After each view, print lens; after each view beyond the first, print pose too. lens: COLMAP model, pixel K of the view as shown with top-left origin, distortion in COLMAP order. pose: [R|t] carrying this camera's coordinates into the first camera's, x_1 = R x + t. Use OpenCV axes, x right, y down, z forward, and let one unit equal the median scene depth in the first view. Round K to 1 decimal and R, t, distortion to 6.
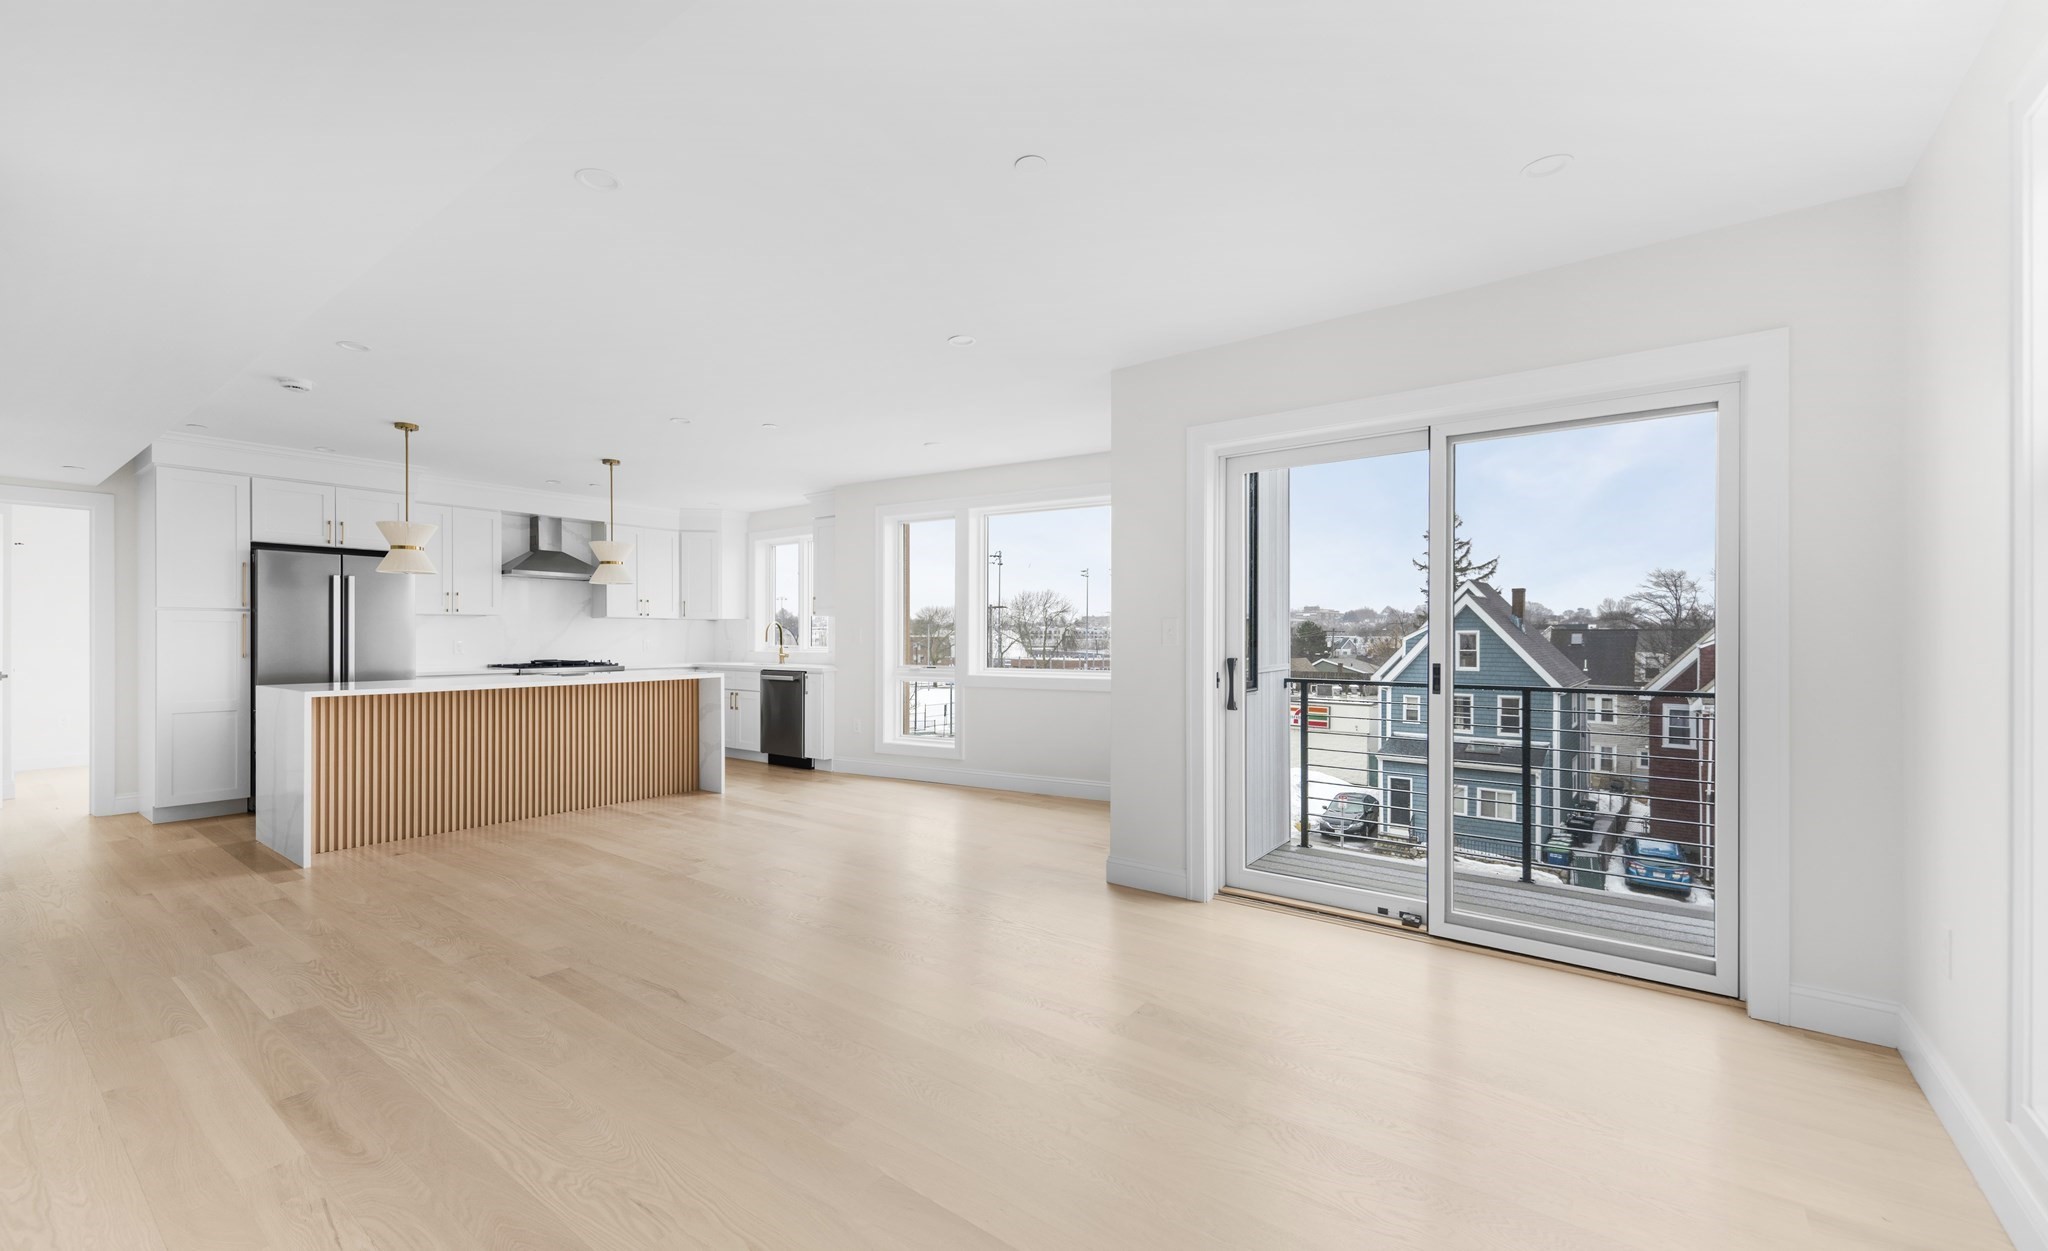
lens RADIAL K [[877.7, 0, 1011.4], [0, 877.7, 638.0], [0, 0, 1]] dist [0.005327, 0.000152]
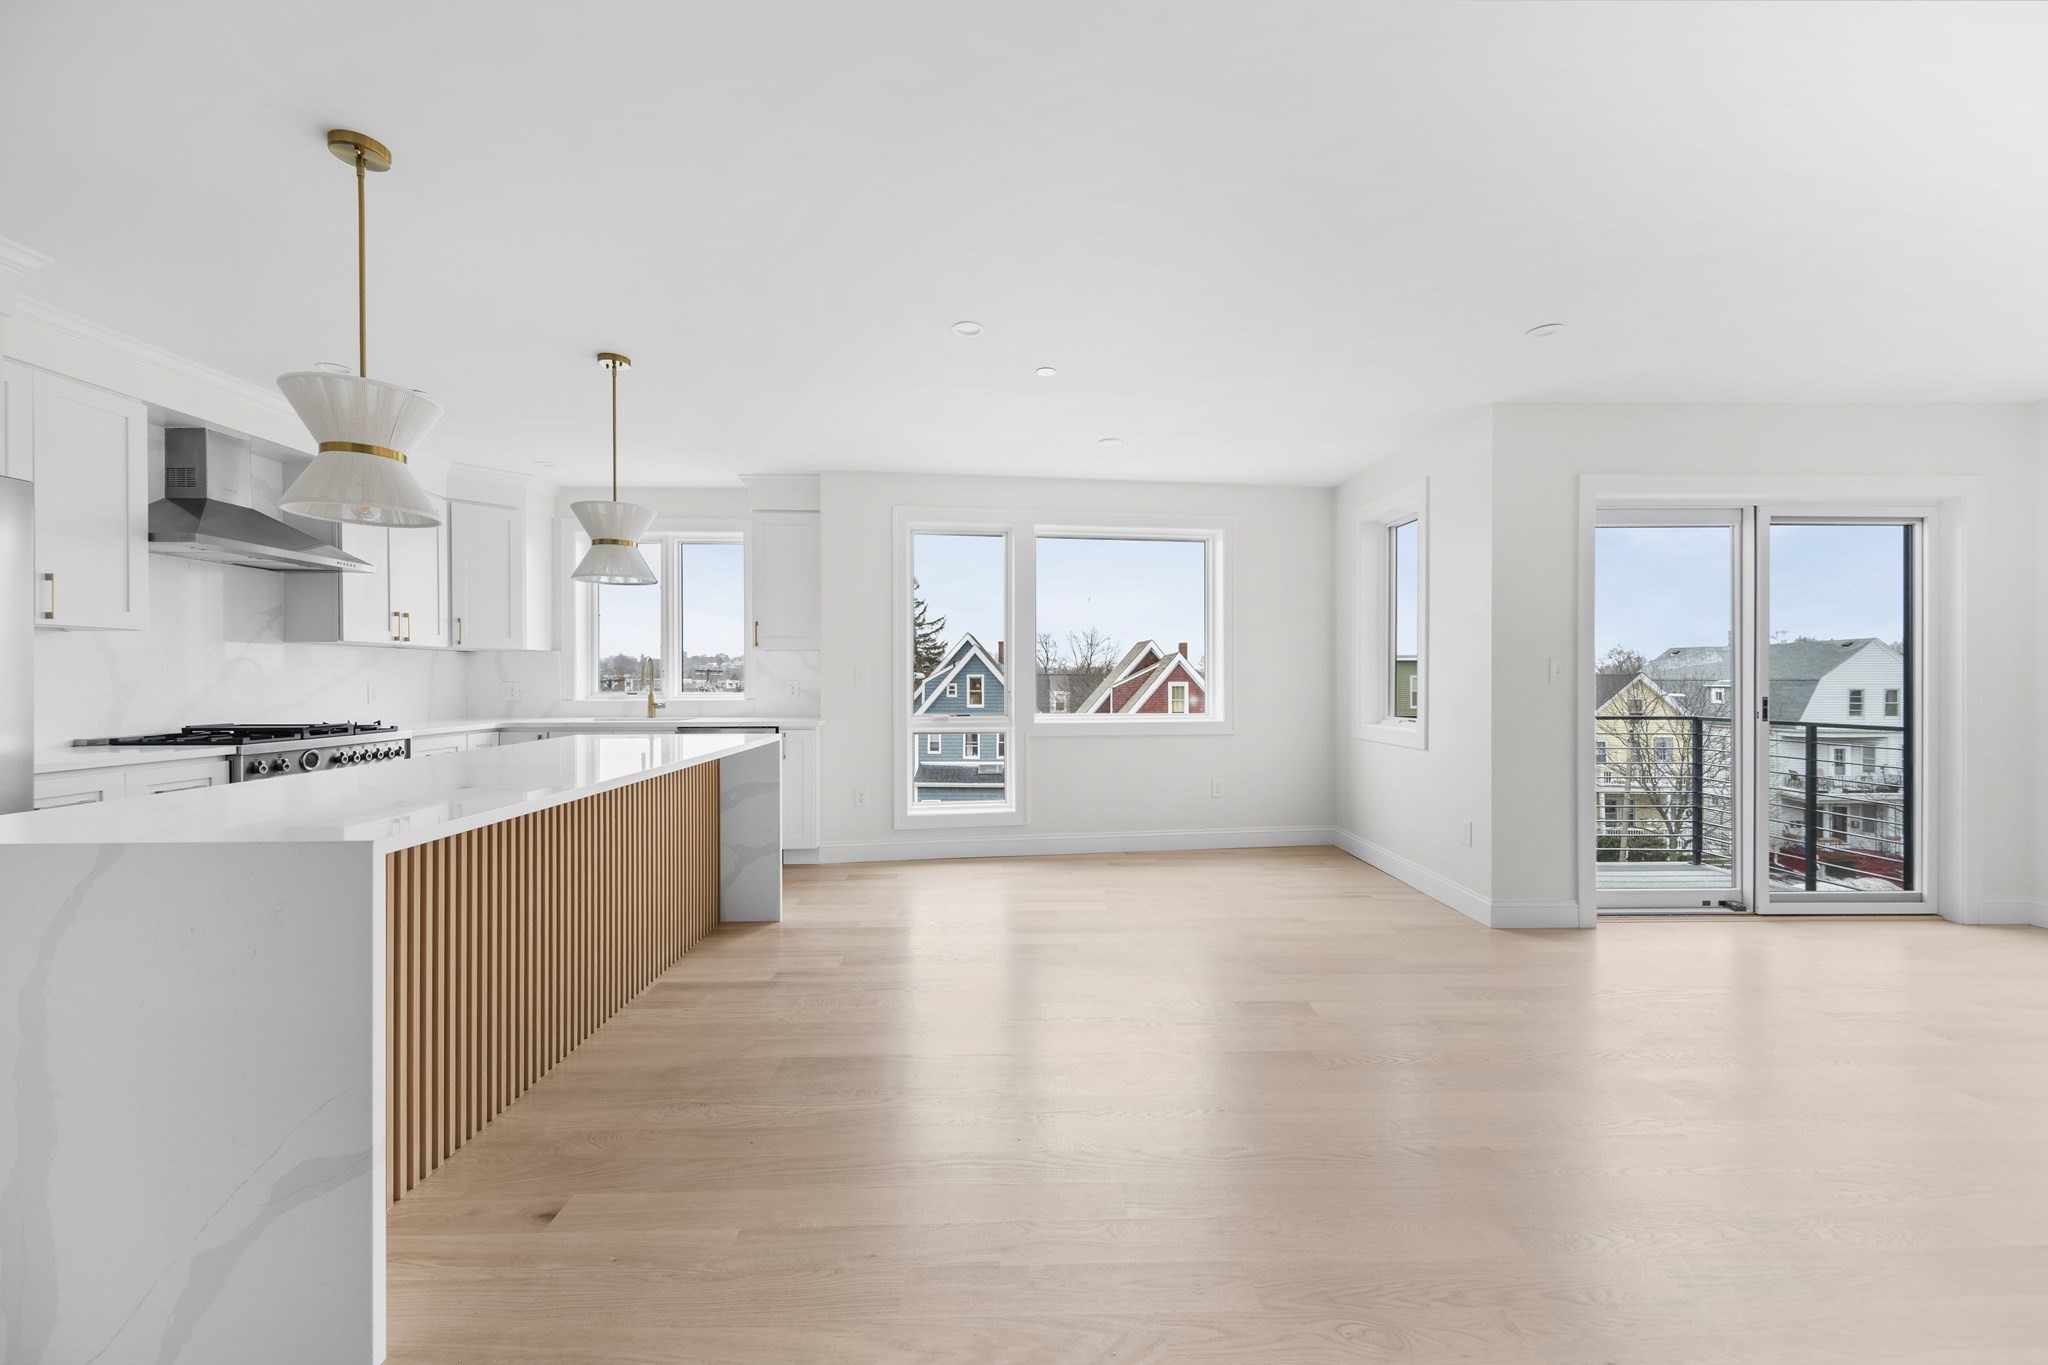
lens RADIAL K [[798.8, 0, 1027.8], [0, 798.8, 678.7], [0, 0, 1]] dist [0.008677, -0.000872]
pose [[0.759342, -0.000655, 0.650692, -0.482321], [0.003139, 0.999992, -0.002658, 0.001488], [-0.650684, 0.004061, 0.759337, 0.371390]]
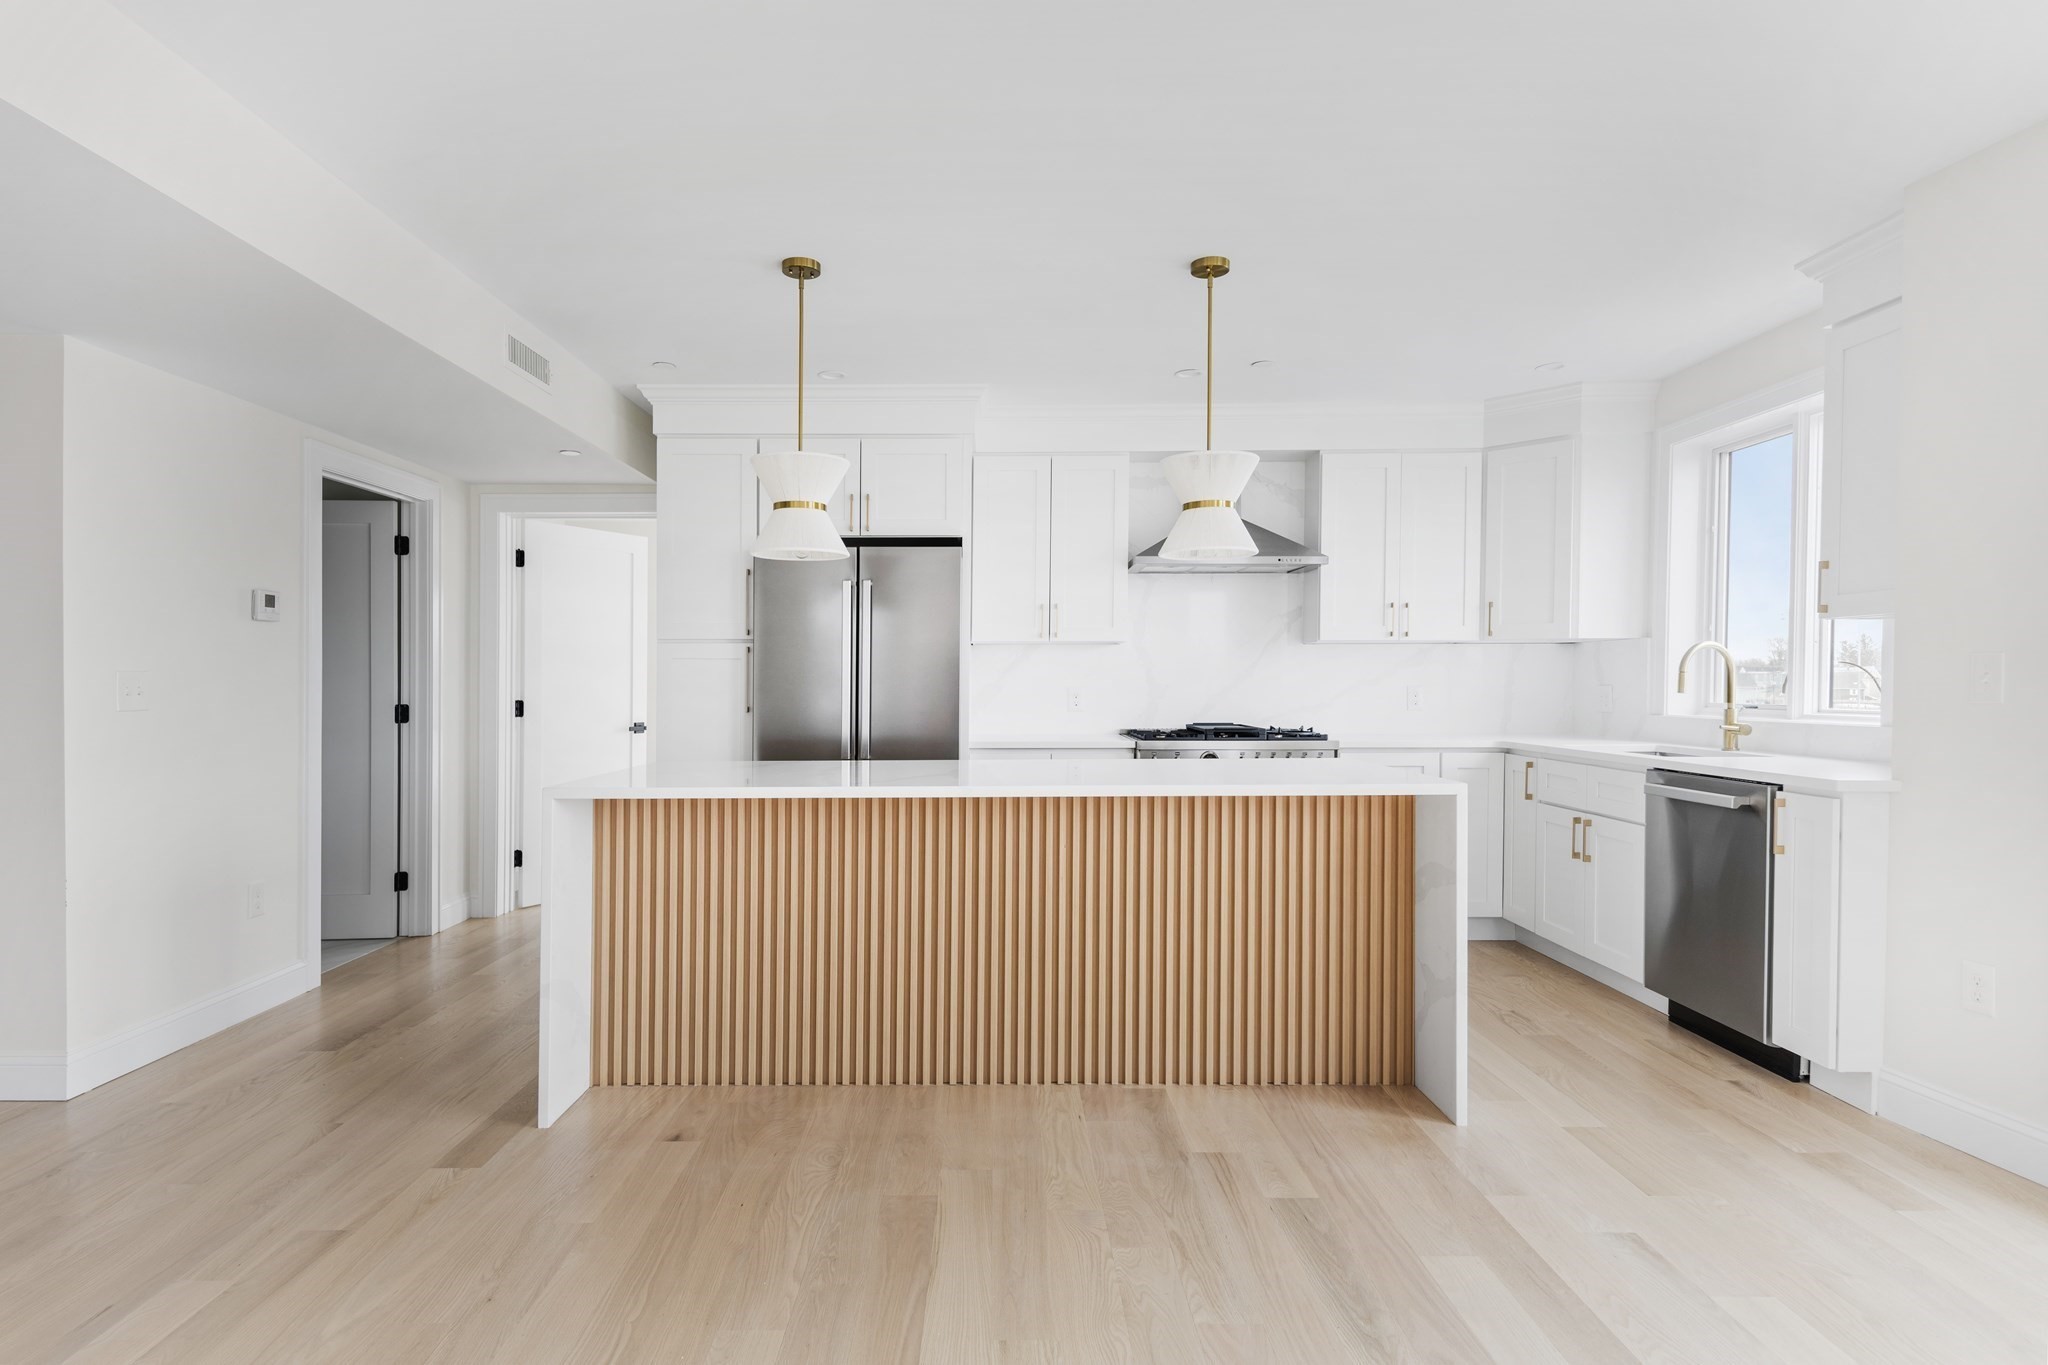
lens RADIAL K [[1109.8, 0, 1004.2], [0, 1109.8, 692.2], [0, 0, 1]] dist [0.023804, -0.000309]
pose [[0.607915, 0.007798, -0.793964, -0.072957], [0.000967, 0.999944, 0.010562, -0.001733], [0.794002, -0.007189, 0.607873, 0.493238]]
